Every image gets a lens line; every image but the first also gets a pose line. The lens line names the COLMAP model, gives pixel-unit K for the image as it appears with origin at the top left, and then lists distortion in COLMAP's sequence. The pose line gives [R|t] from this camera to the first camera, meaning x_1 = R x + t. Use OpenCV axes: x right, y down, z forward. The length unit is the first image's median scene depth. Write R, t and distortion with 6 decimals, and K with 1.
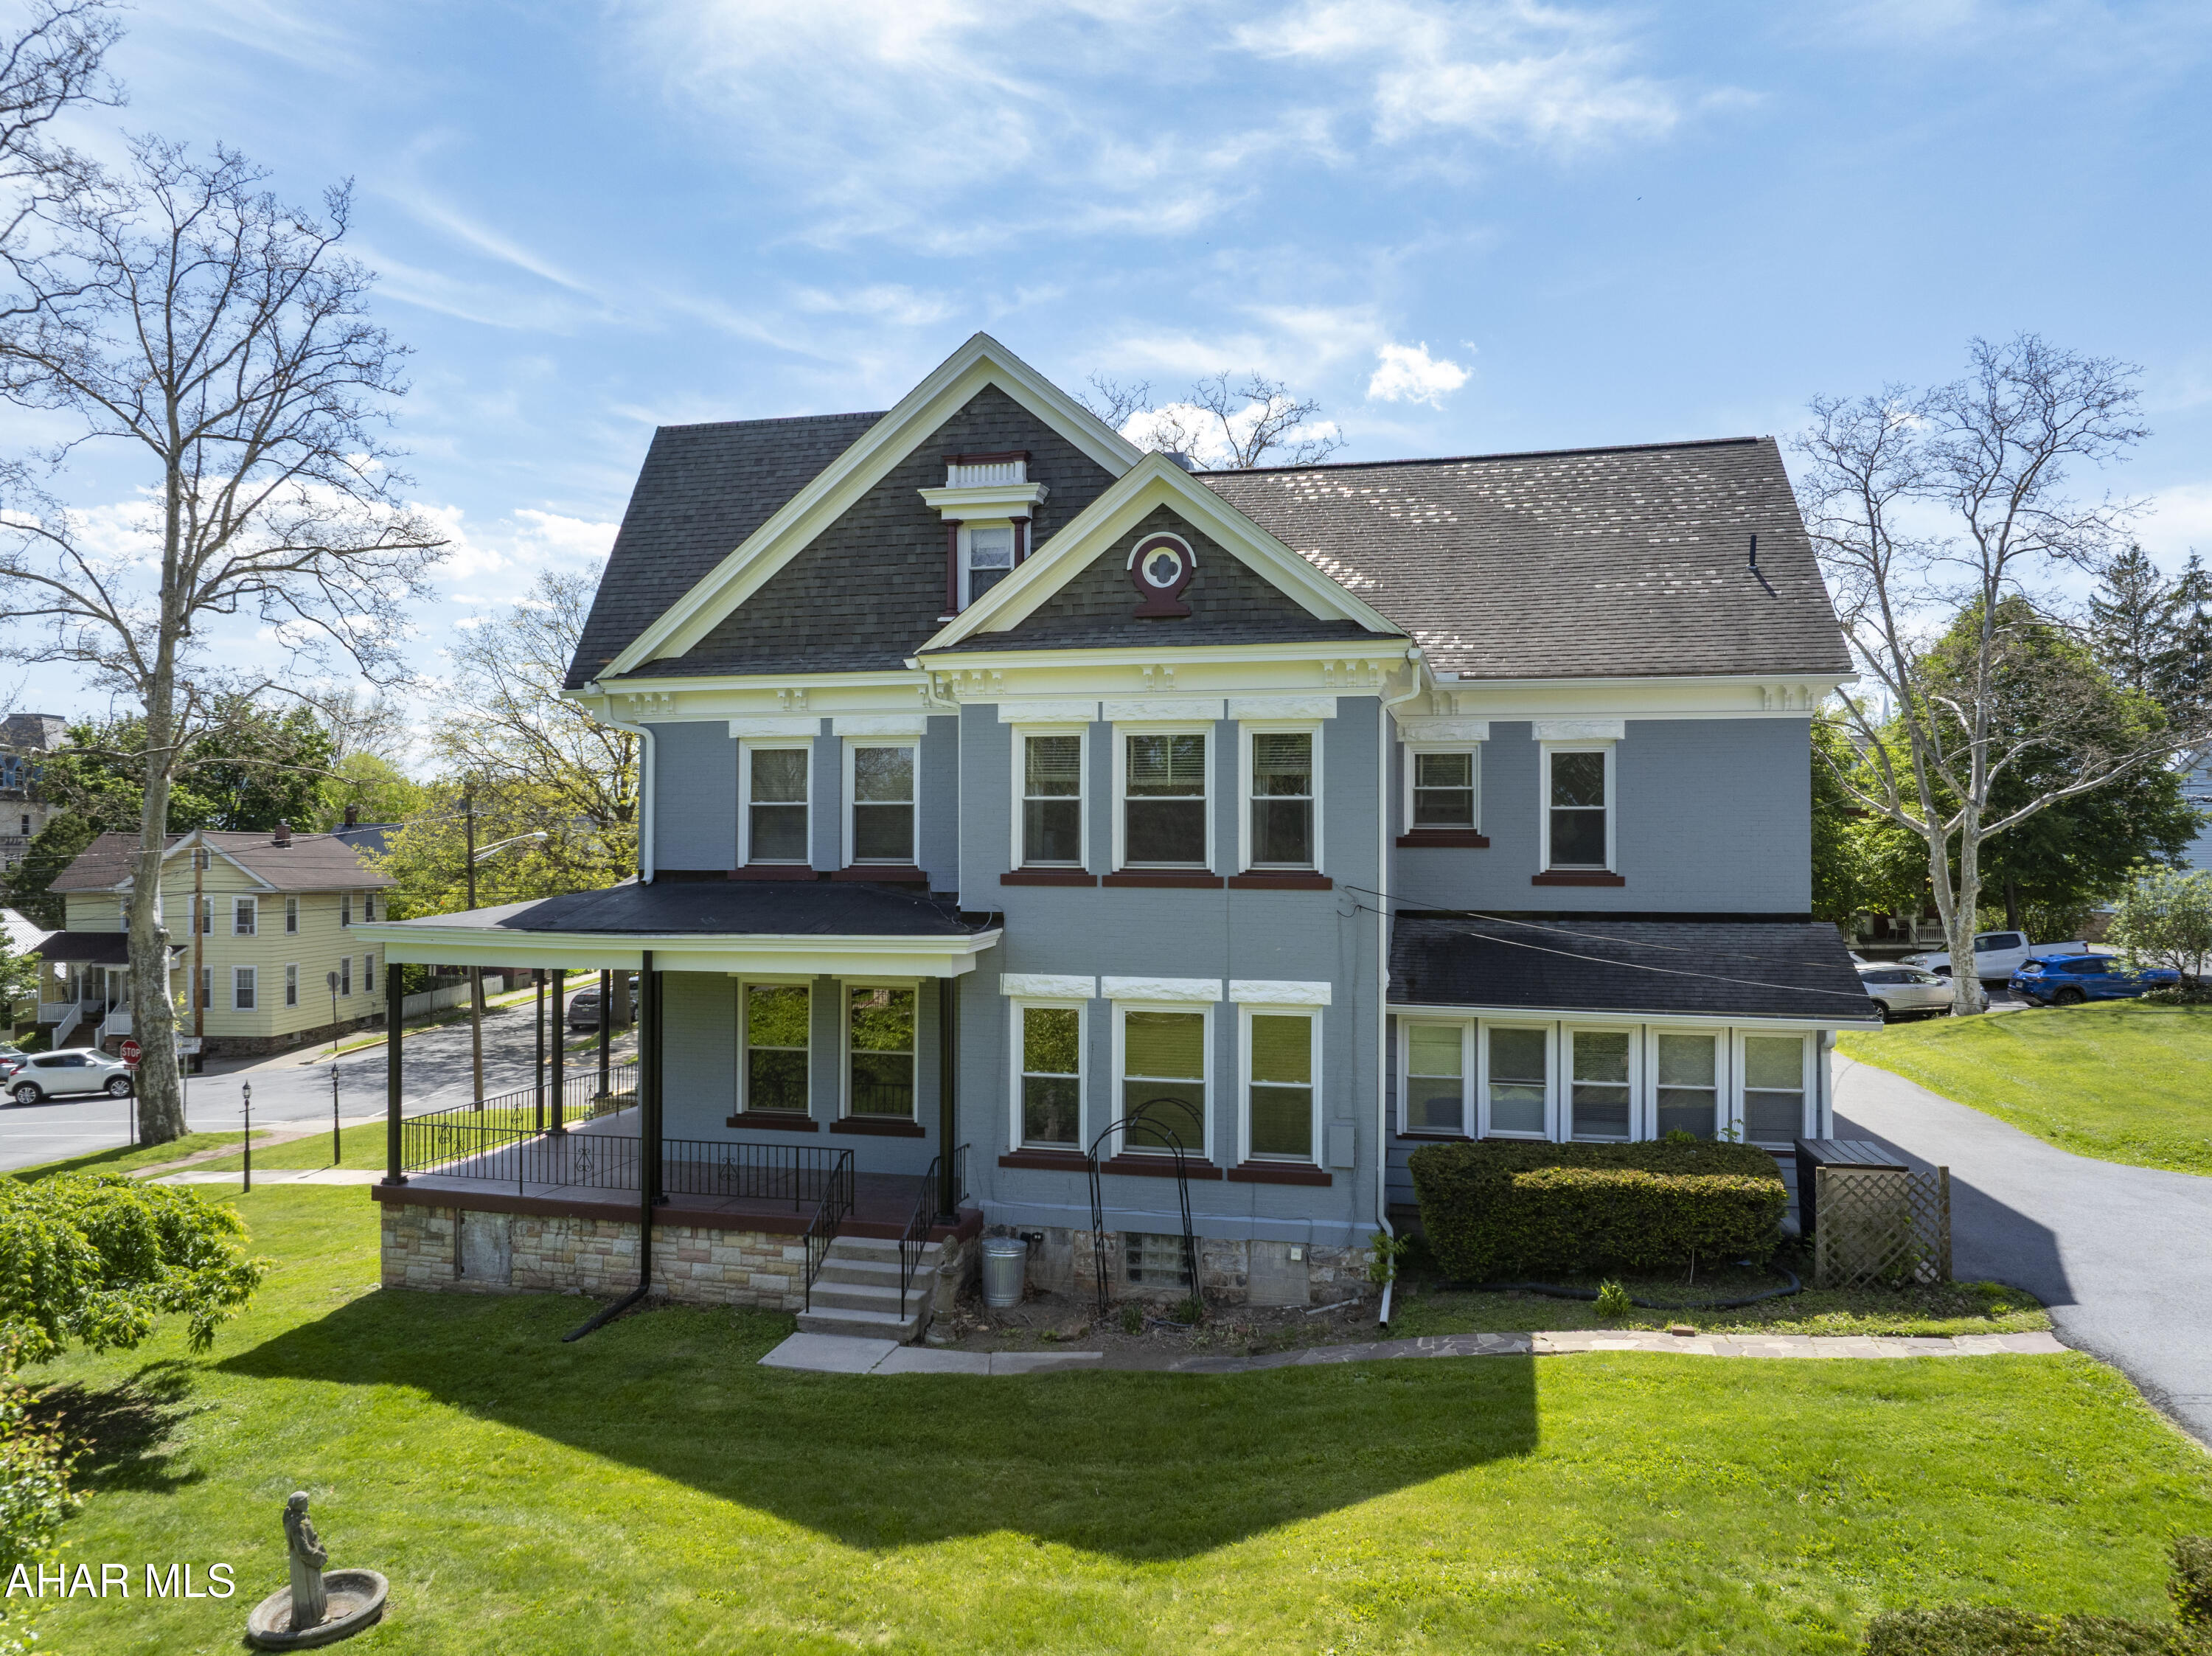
lens RADIAL K [[1550.3, 0, 1111.6], [0, 1550.3, 833.3], [0, 0, 1]] dist [-0.037173, 0.005210]
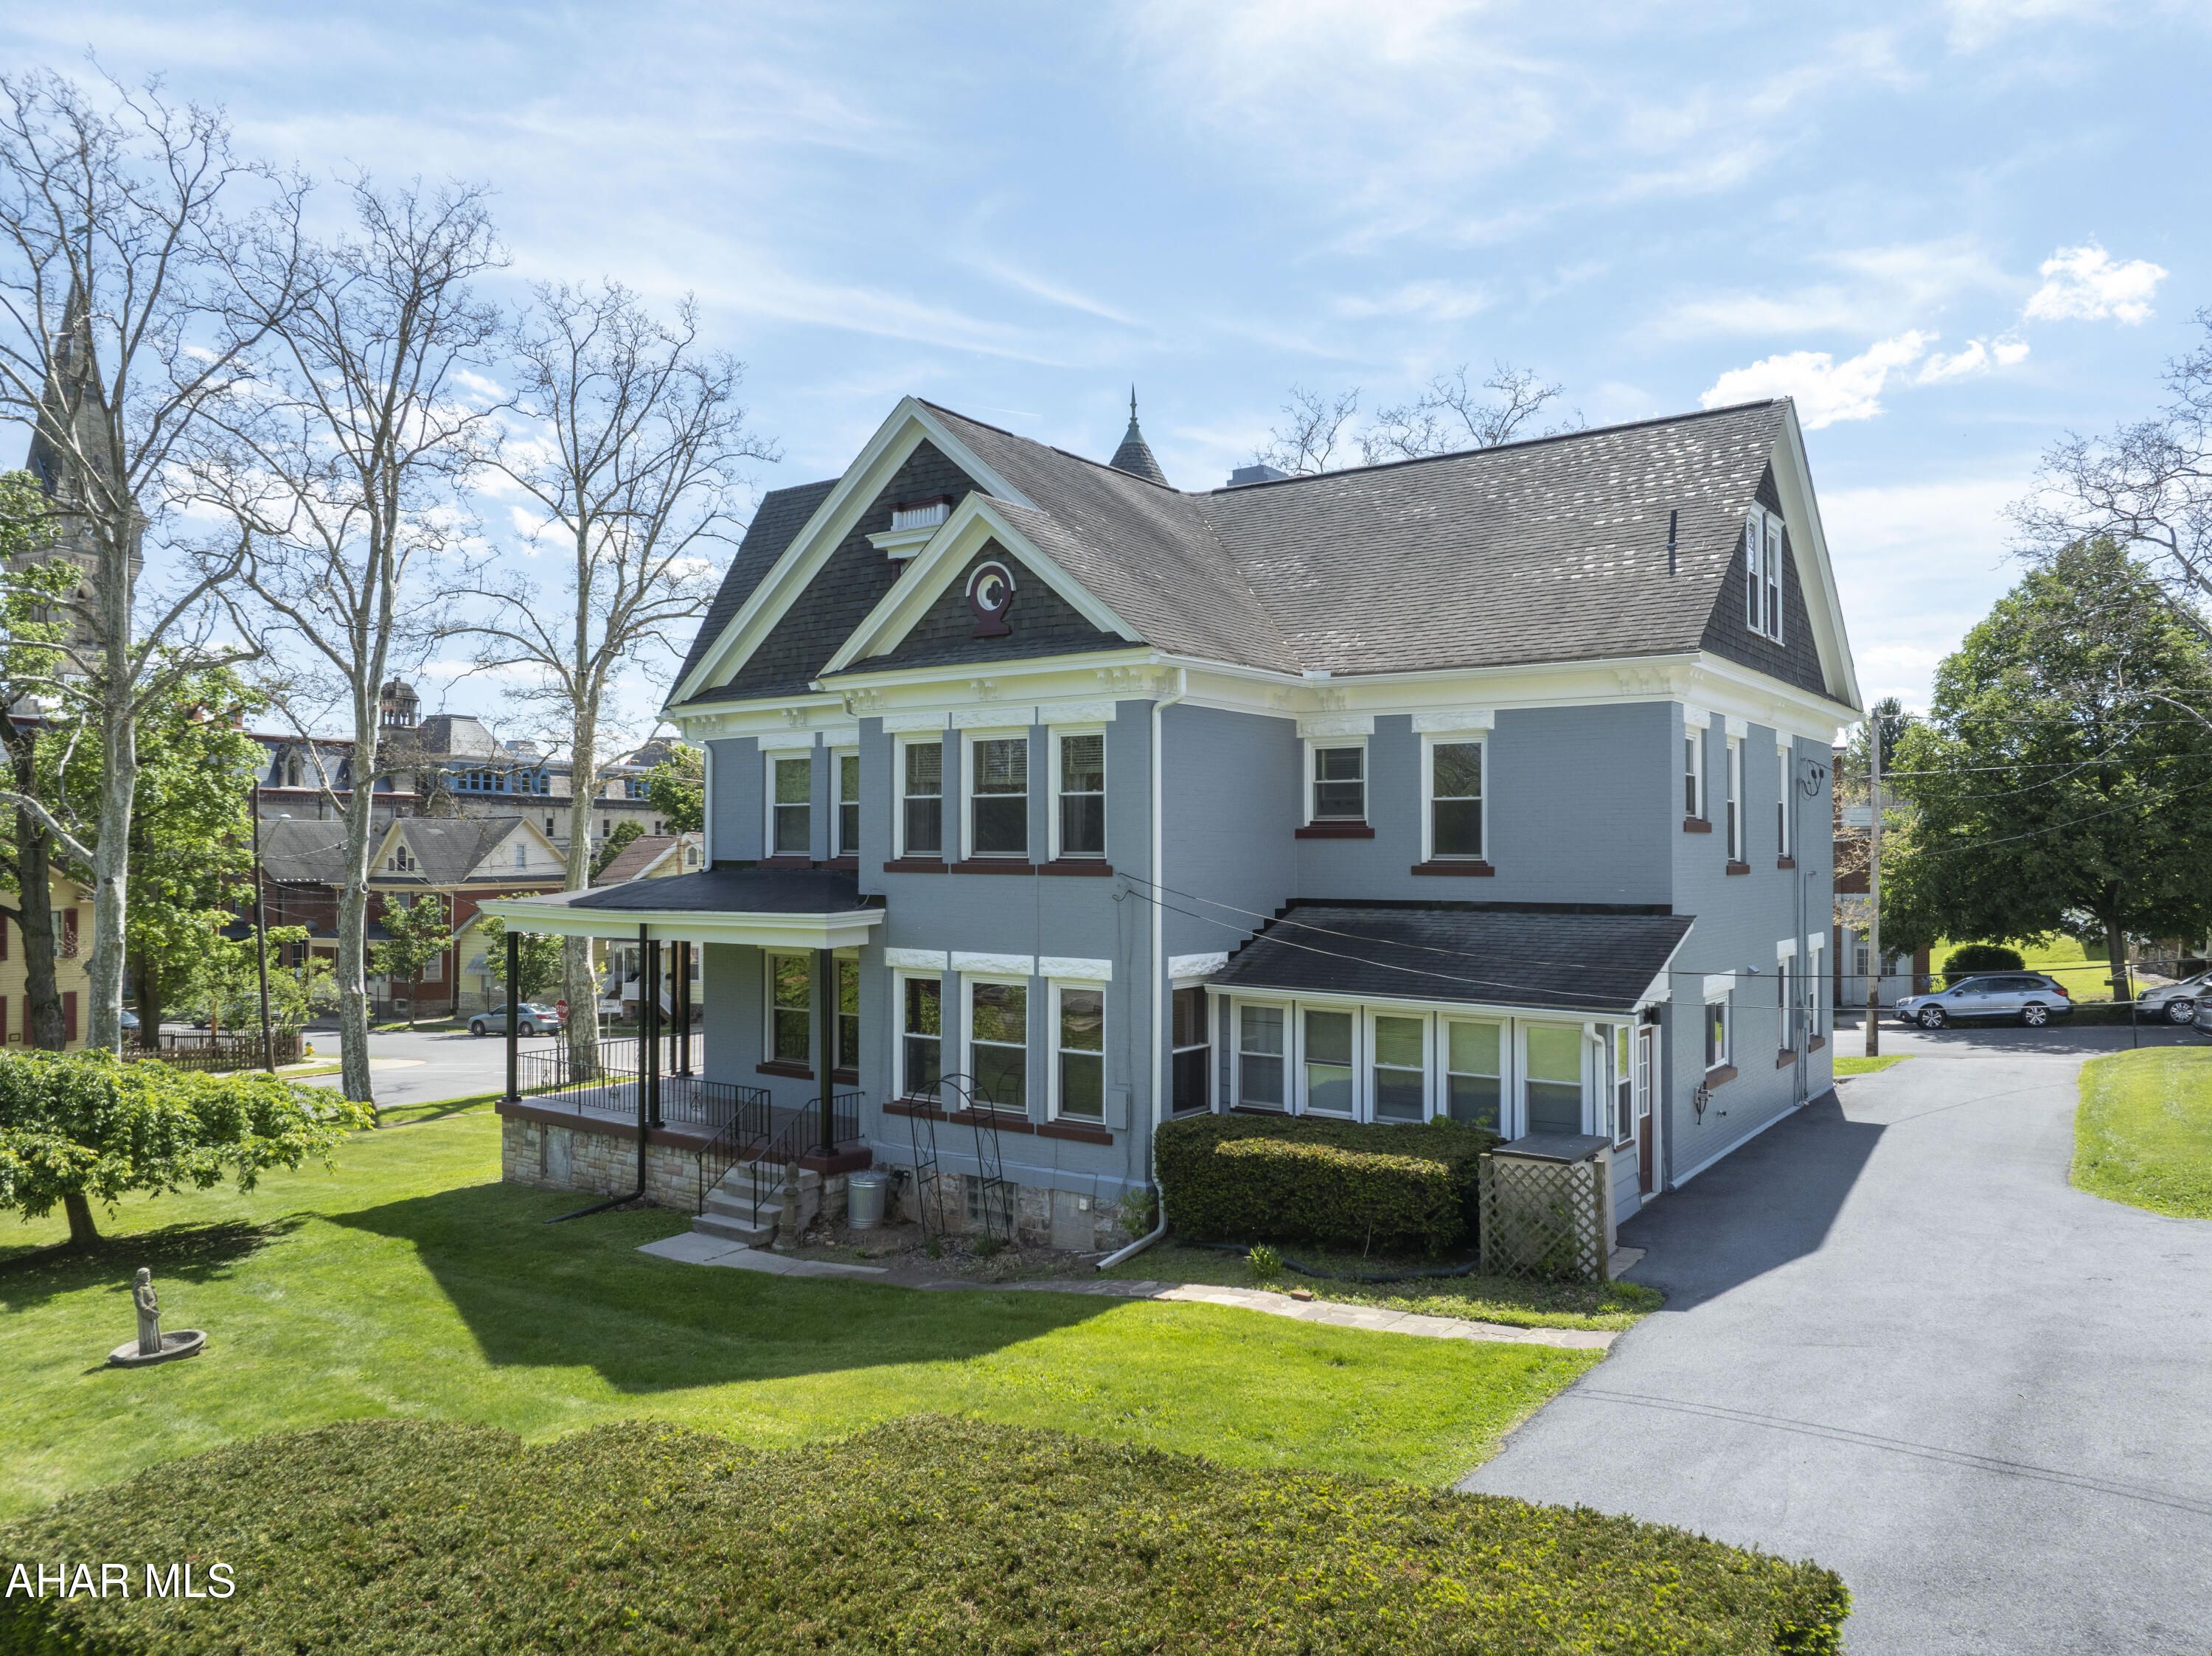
lens RADIAL K [[1547.3, 0, 1109.1], [0, 1547.3, 833.6], [0, 0, 1]] dist [-0.021437, -0.025912]
pose [[0.928400, -0.005932, -0.371536, 0.520423], [0.006132, 0.999981, -0.000641, 0.006333], [0.371533, -0.001683, 0.928418, -0.022125]]
